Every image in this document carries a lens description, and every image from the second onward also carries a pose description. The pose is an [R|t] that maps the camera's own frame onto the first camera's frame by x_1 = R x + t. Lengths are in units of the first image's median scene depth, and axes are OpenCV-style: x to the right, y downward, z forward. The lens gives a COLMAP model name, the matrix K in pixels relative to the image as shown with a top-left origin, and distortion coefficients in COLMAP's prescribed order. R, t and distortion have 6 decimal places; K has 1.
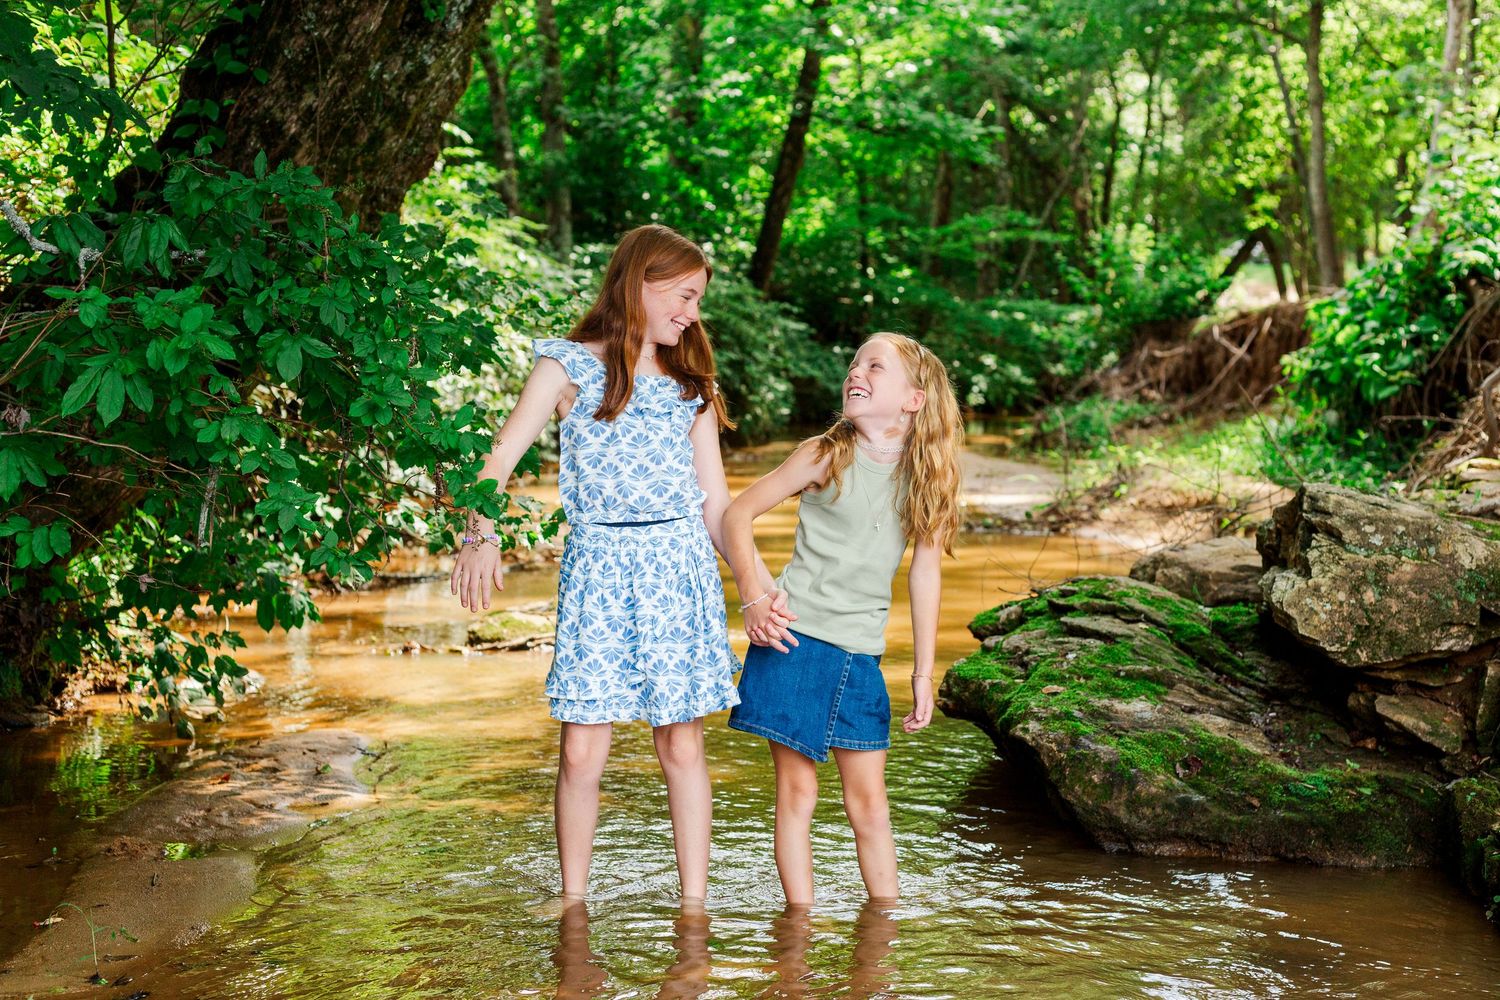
lens RADIAL K [[2271.0, 0, 825.9], [0, 2271.0, 548.3], [0, 0, 1]] dist [-0.007345, 0.026782]
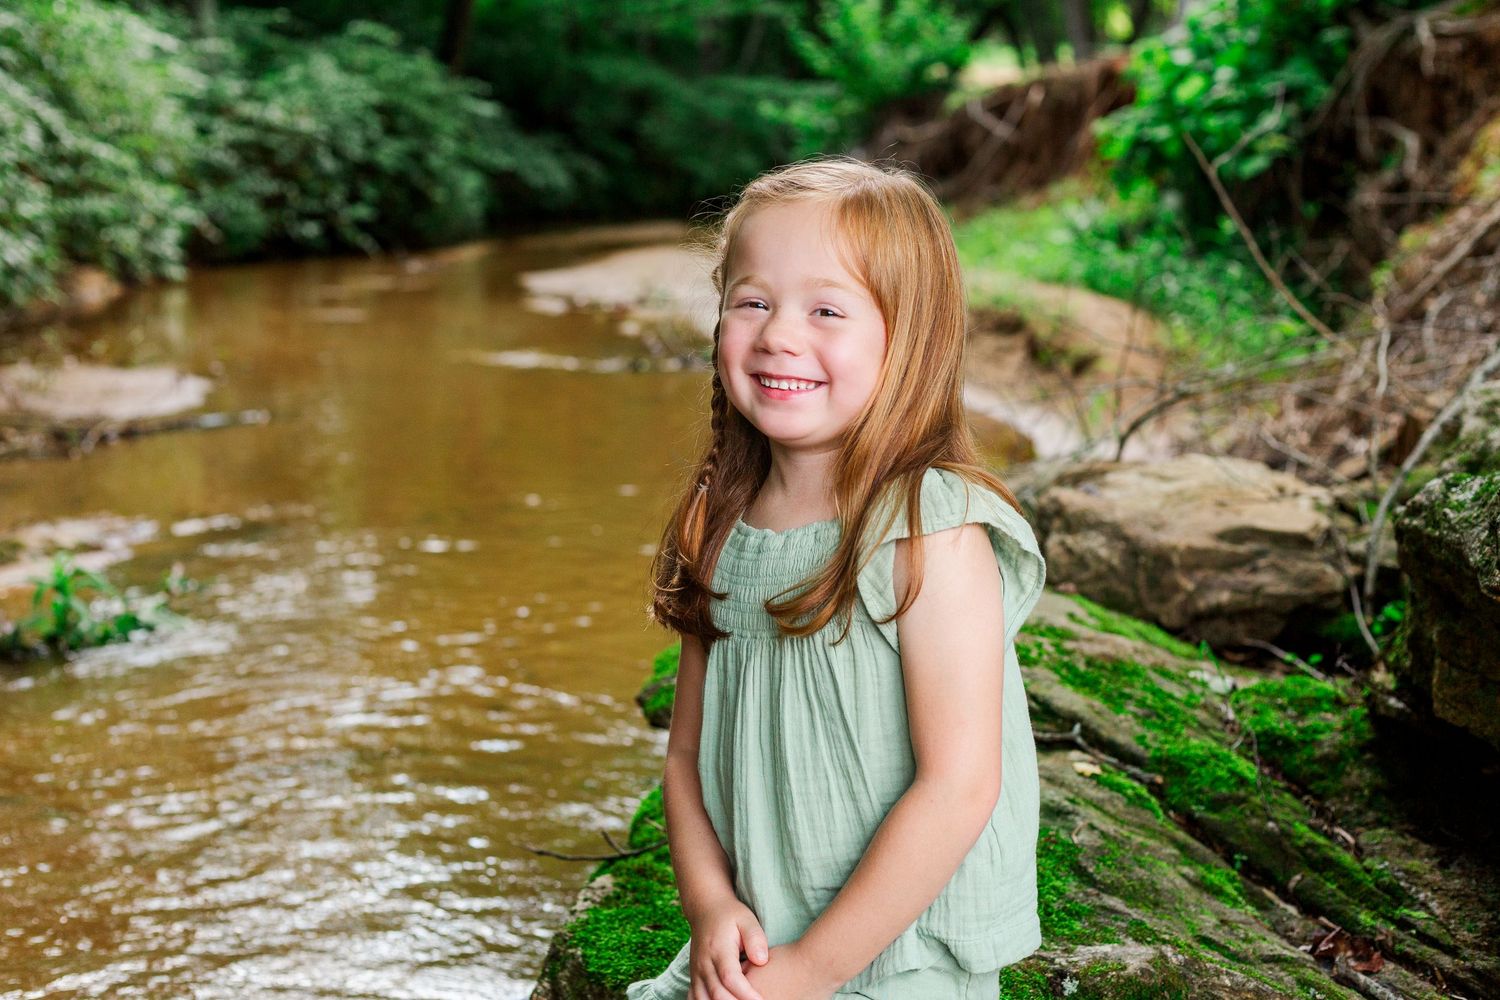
lens RADIAL K [[2289.3, 0, 750.8], [0, 2289.3, 501.7], [0, 0, 1]] dist [0.000515, 0.034140]
pose [[0.996199, -0.030861, 0.081451, 0.052704], [0.025251, 0.997295, 0.069028, -0.034920], [-0.083361, -0.066709, 0.994284, 0.601694]]
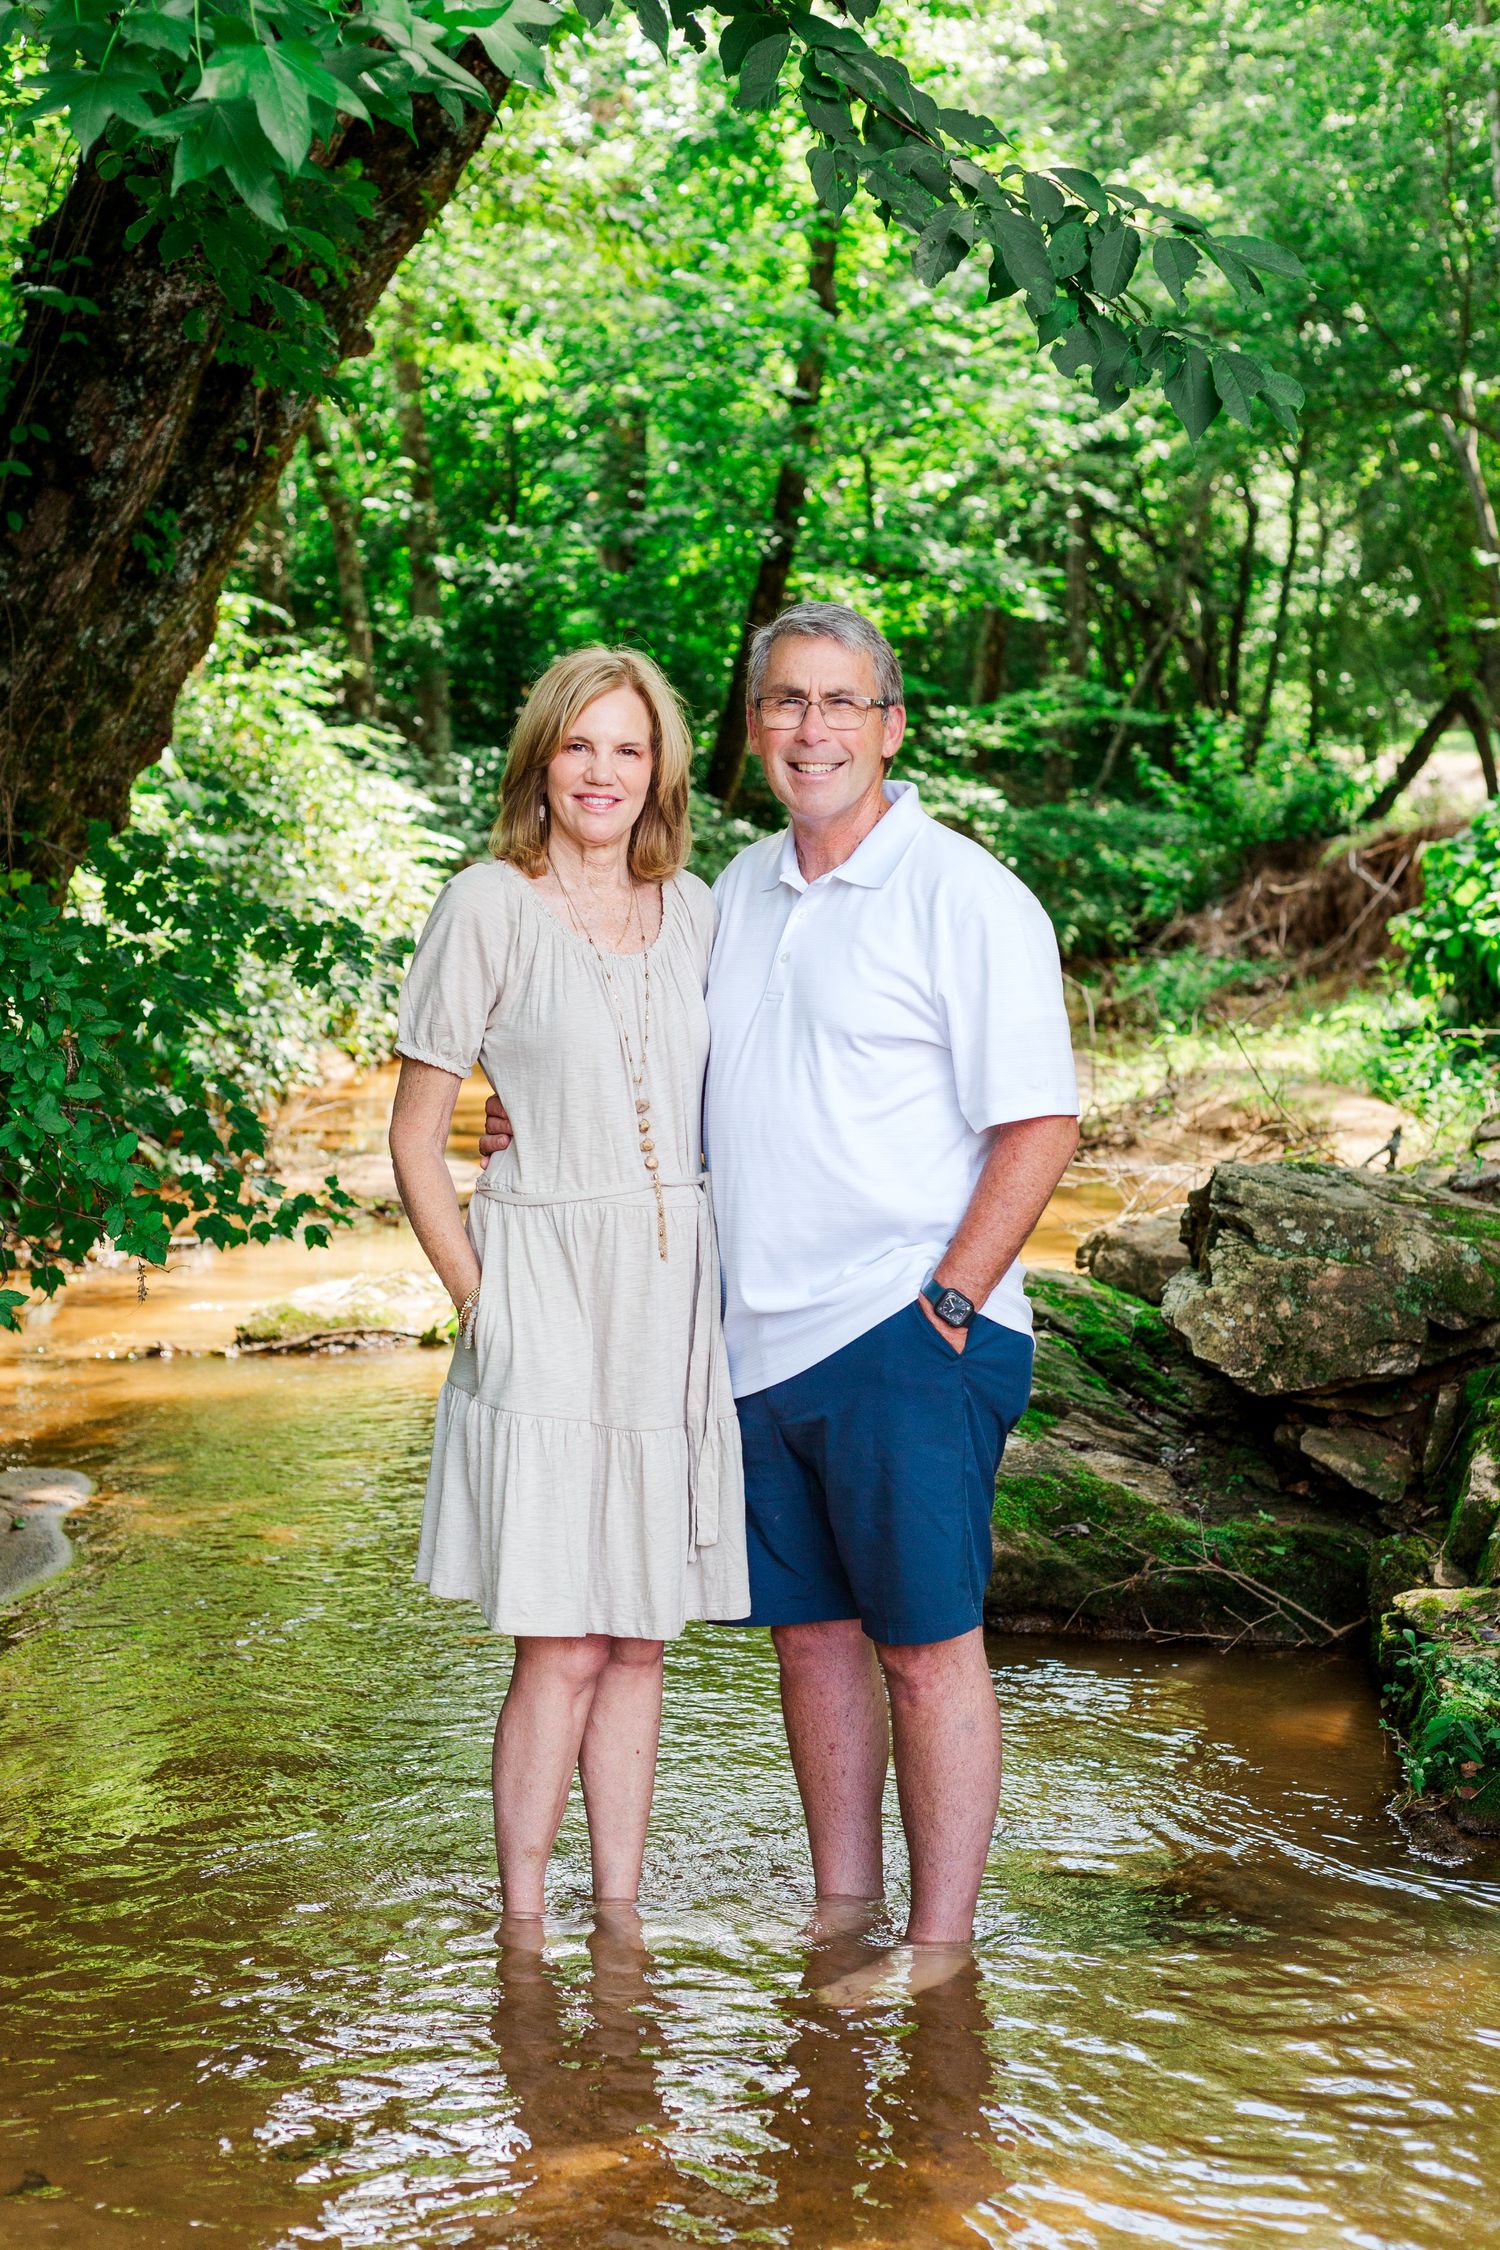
lens RADIAL K [[3270.3, 0, 747.7], [0, 3270.3, 1120.5], [0, 0, 1]] dist [0.001153, -0.065819]
pose [[0.999418, -0.008614, -0.033001, 0.070847], [0.008342, 0.999930, -0.008371, -0.030473], [0.033070, 0.008091, 0.999420, -0.137839]]
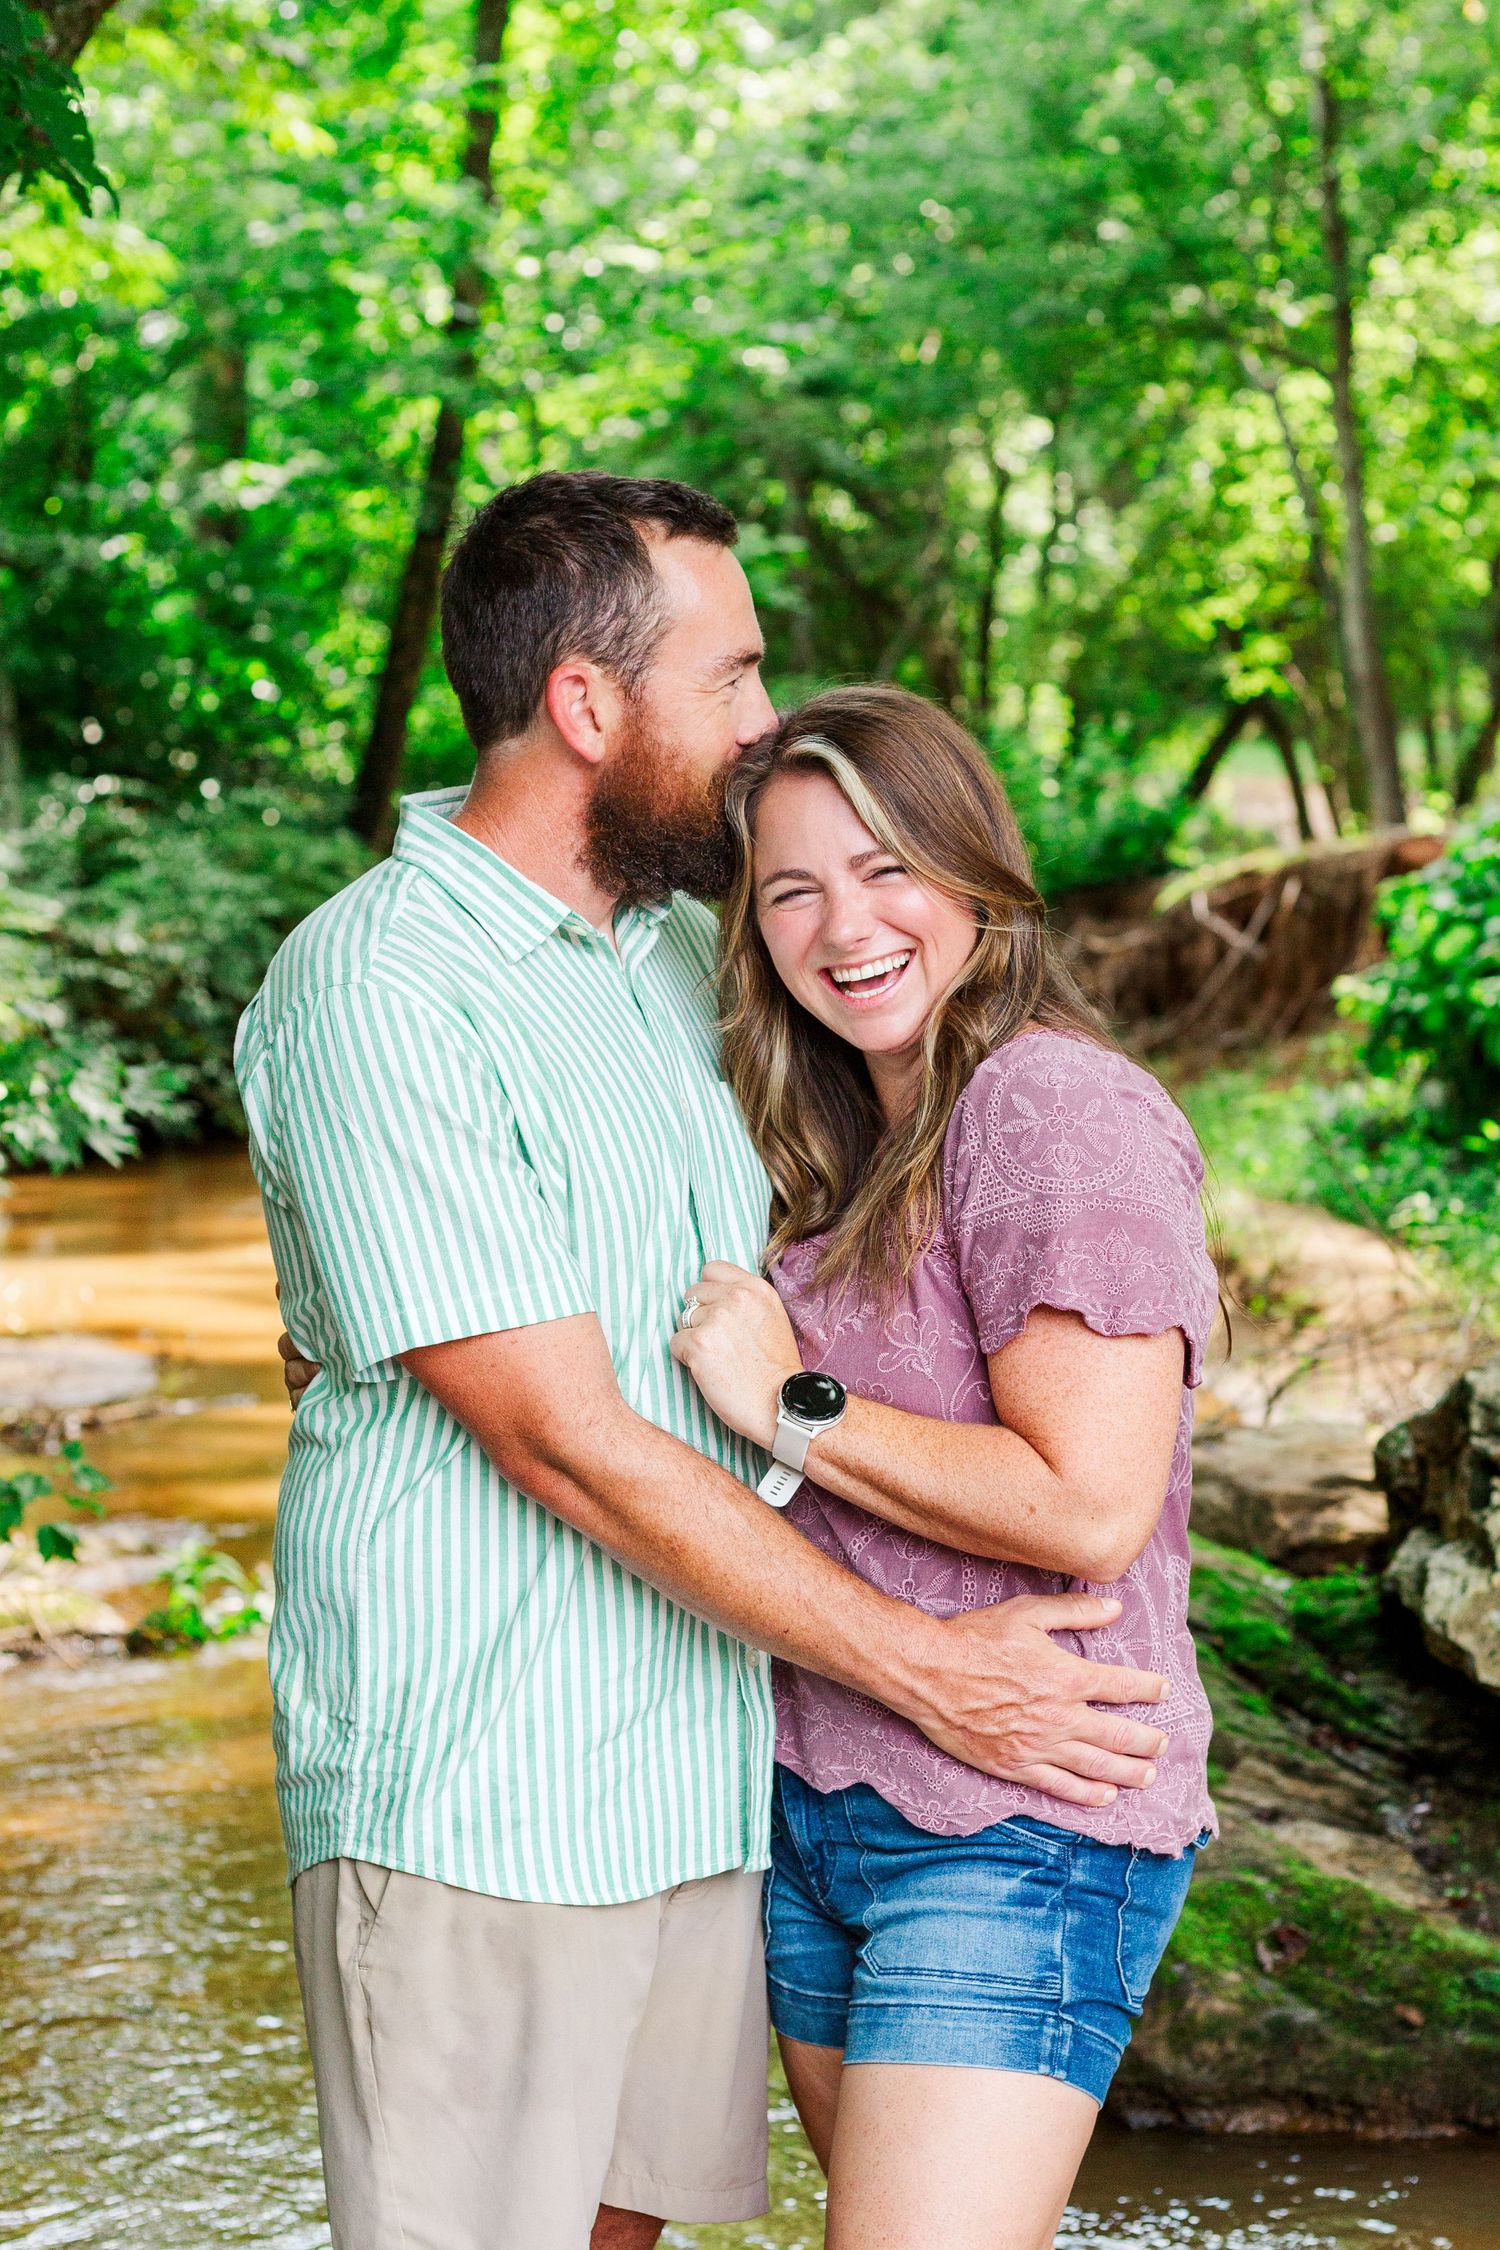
lens RADIAL K [[4076.6, 0, 947.9], [0, 4076.6, 1126.4], [0, 0, 1]] dist [0.049150, -0.141401]
pose [[0.993214, -0.037826, 0.109978, -0.009448], [0.041583, 0.998620, -0.032070, -0.052036], [-0.108613, 0.036426, 0.993417, 0.058872]]
